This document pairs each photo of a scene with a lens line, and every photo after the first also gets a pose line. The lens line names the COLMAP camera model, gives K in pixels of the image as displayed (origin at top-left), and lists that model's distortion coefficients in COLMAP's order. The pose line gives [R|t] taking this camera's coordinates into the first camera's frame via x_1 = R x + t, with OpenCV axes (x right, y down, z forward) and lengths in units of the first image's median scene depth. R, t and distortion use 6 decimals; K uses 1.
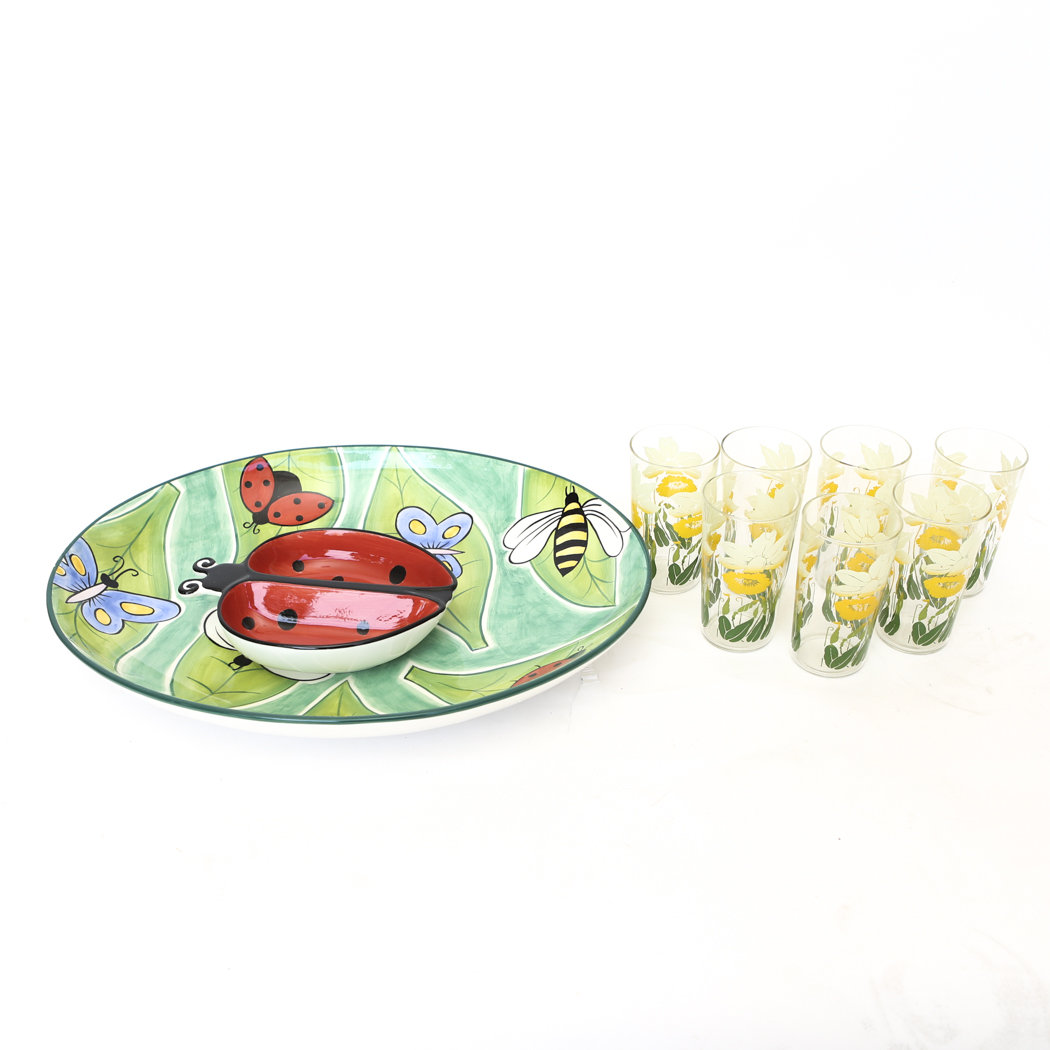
lens RADIAL K [[1273.2, 0, 515.9], [0, 1273.2, 533.9], [0, 0, 1]] dist [-0.073787, 0.000000]
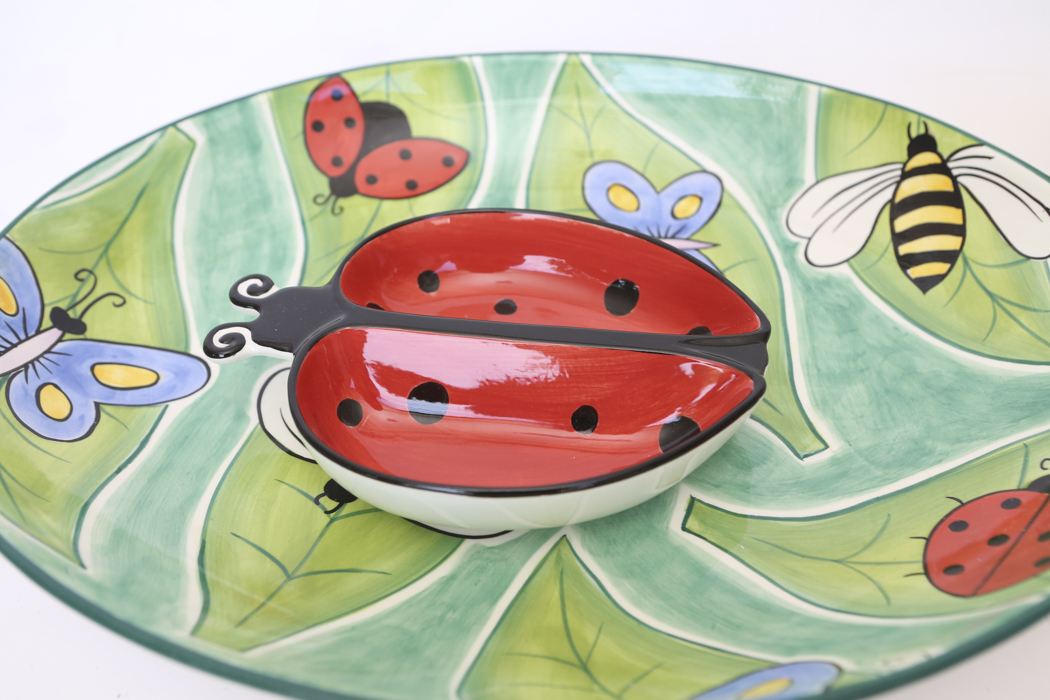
lens RADIAL K [[1123.3, 0, 528.5], [0, 1123.3, 347.8], [0, 0, 1]] dist [-0.030962, 0.000000]
pose [[0.999685, -0.018152, 0.017313, -0.139466], [0.015070, 0.986351, 0.163965, -0.024114], [-0.020053, -0.163653, 0.986314, 0.536191]]
